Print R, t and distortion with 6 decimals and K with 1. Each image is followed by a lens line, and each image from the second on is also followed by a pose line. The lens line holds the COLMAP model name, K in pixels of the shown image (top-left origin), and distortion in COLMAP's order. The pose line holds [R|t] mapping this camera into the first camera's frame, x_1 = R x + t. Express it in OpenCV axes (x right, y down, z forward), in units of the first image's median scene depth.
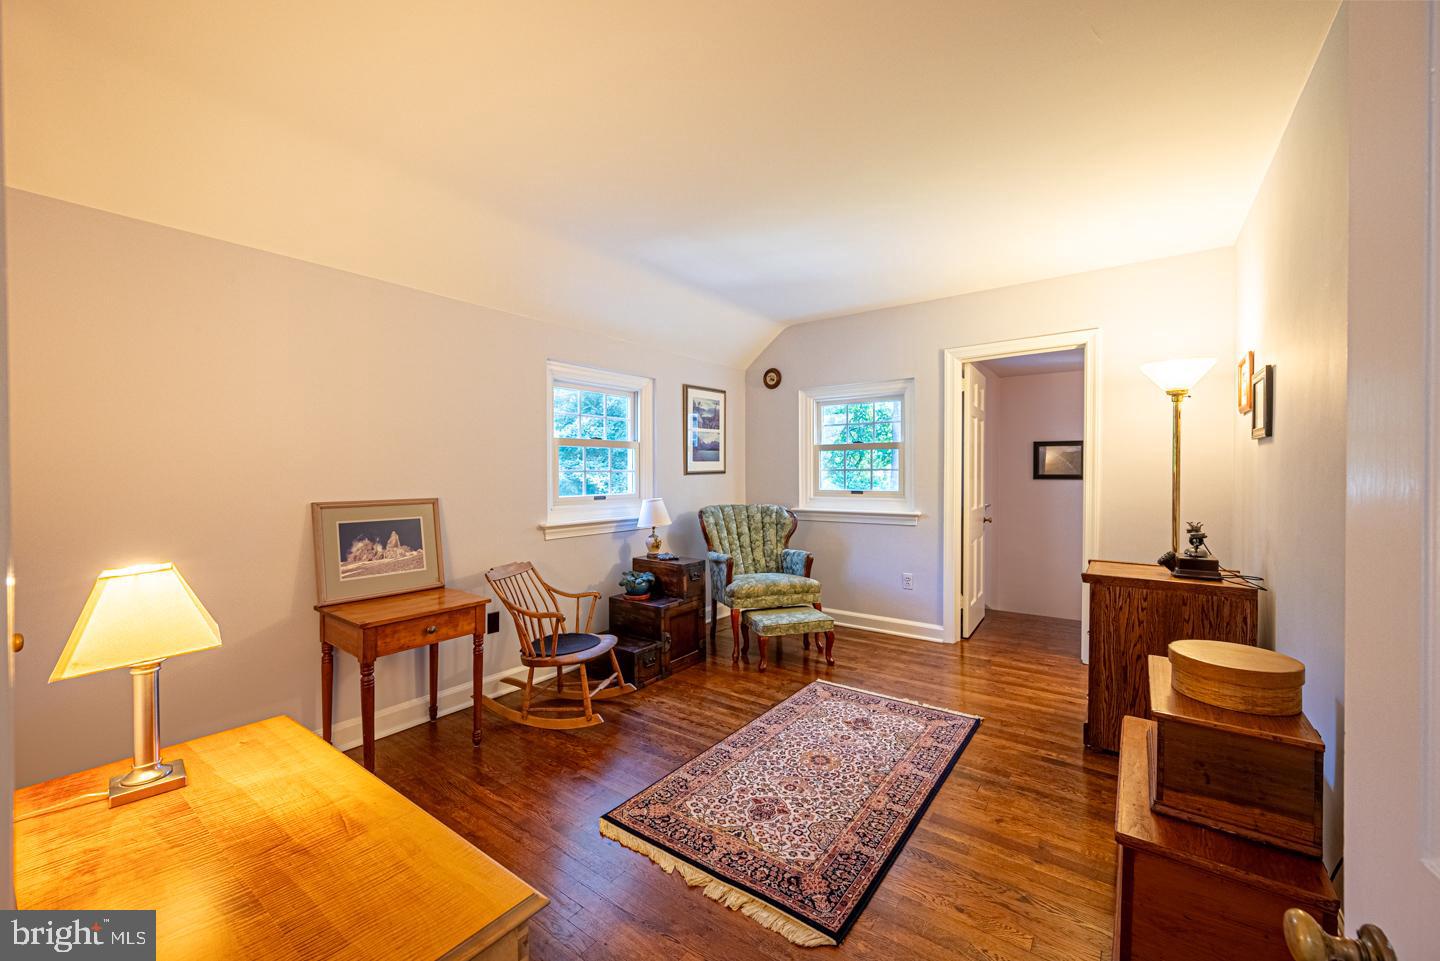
lens RADIAL K [[565.2, 0, 718.7], [0, 565.2, 479.6], [0, 0, 1]] dist [-0.000490, -0.000403]
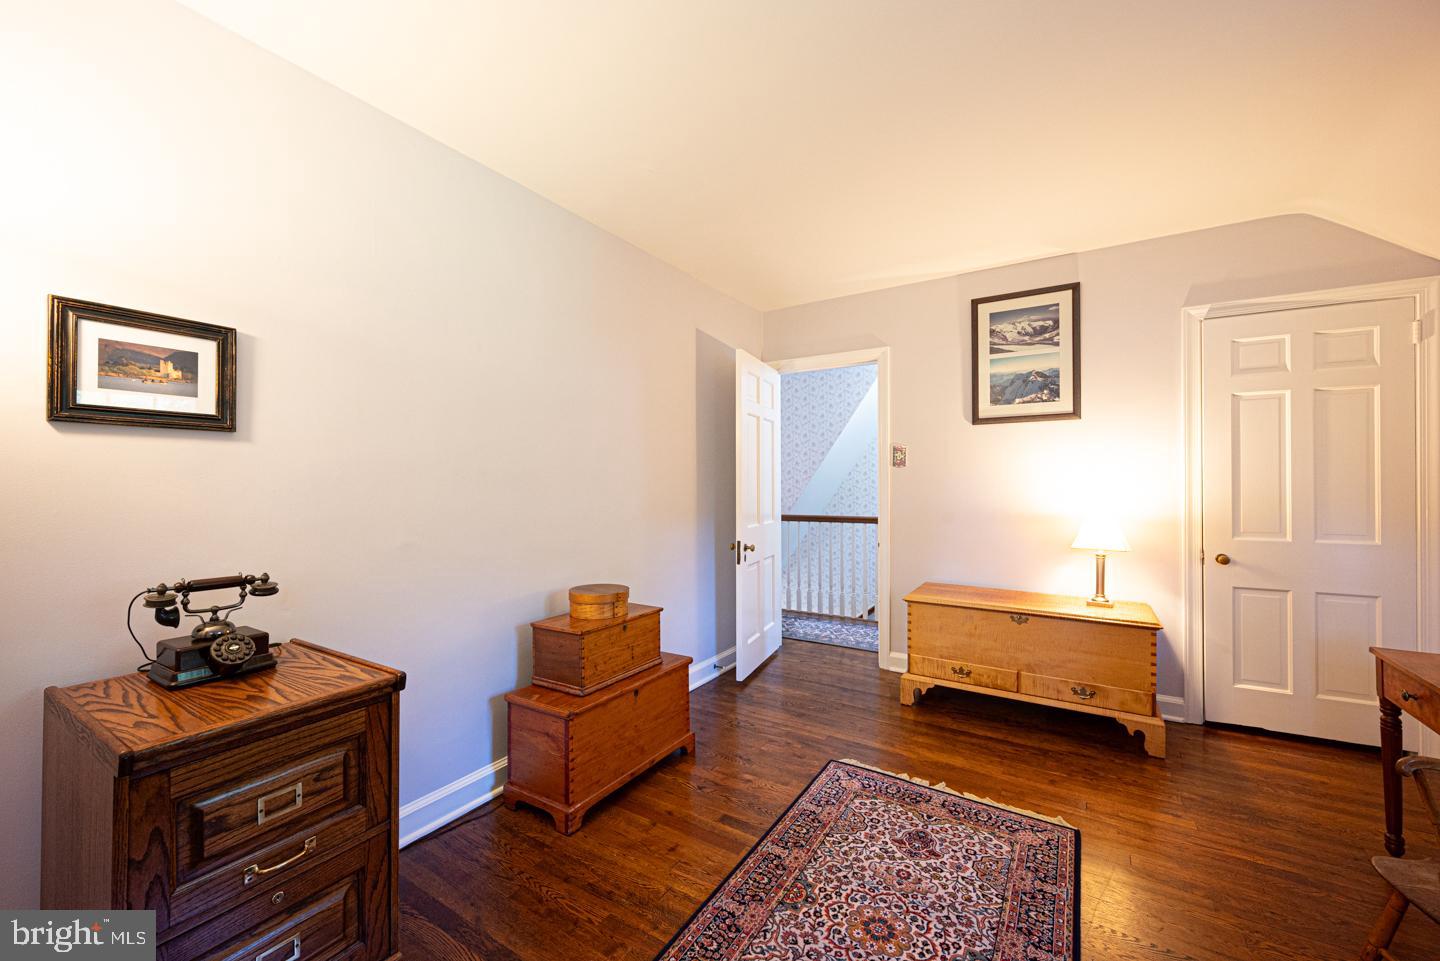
lens RADIAL K [[565.2, 0, 718.7], [0, 565.2, 479.6], [0, 0, 1]] dist [-0.000490, -0.000403]
pose [[-0.997194, 0.005808, -0.074632, 0.424860], [0.004897, 0.999911, 0.012376, -0.021225], [0.074698, 0.011976, -0.997134, 1.694933]]
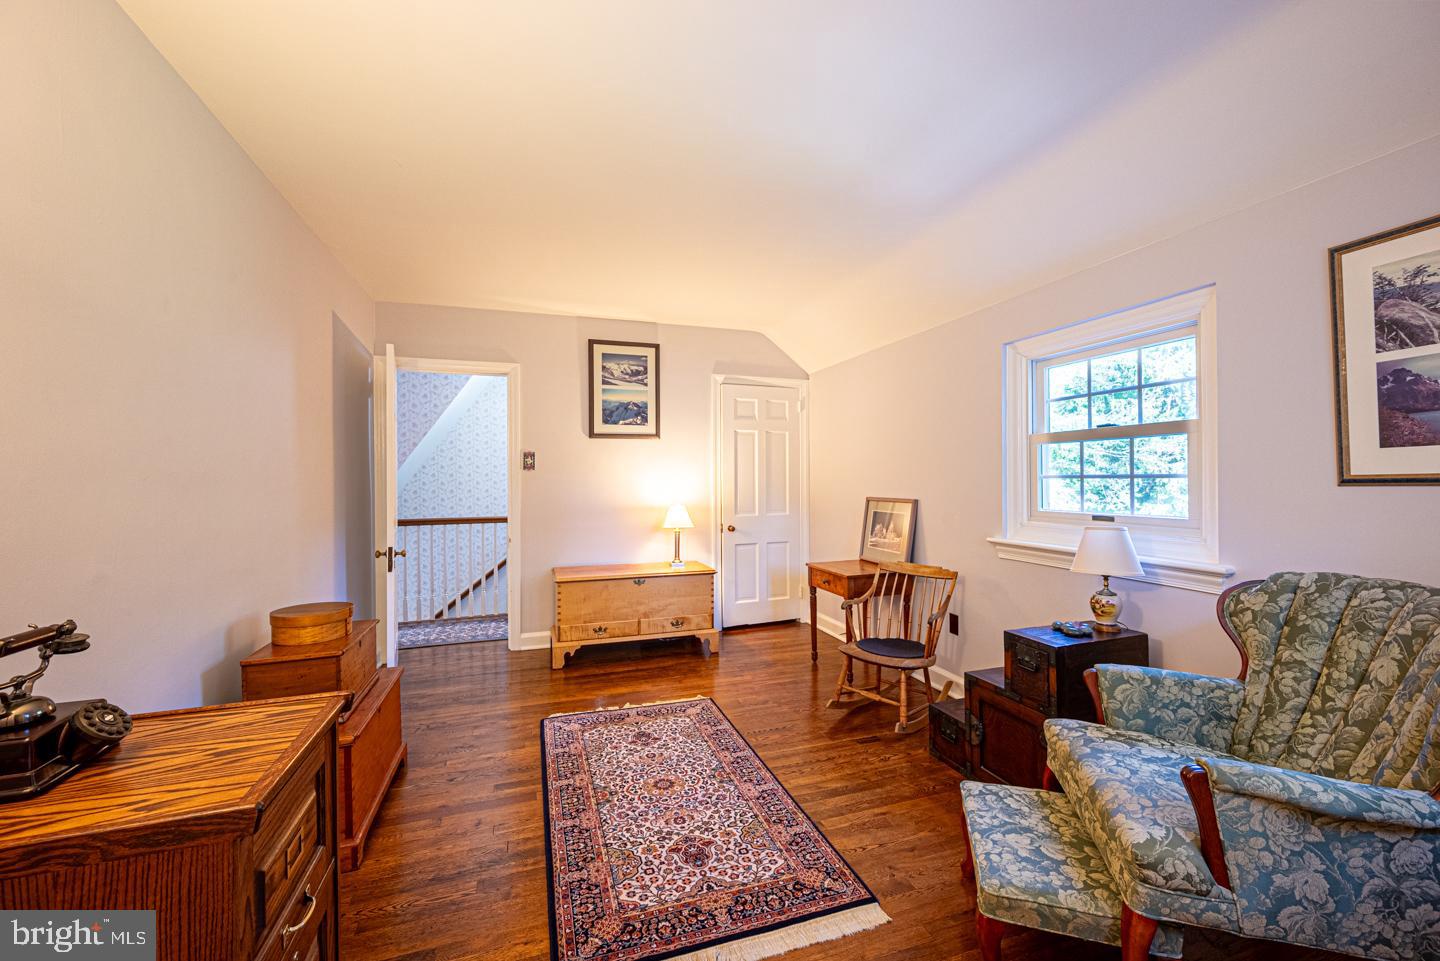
lens RADIAL K [[565.2, 0, 718.7], [0, 565.2, 479.6], [0, 0, 1]] dist [-0.000490, -0.000403]
pose [[-0.571285, 0.006585, -0.820726, 0.946712], [-0.003870, 0.999935, 0.010717, -0.027201], [0.820743, 0.009299, -0.571222, 1.691240]]
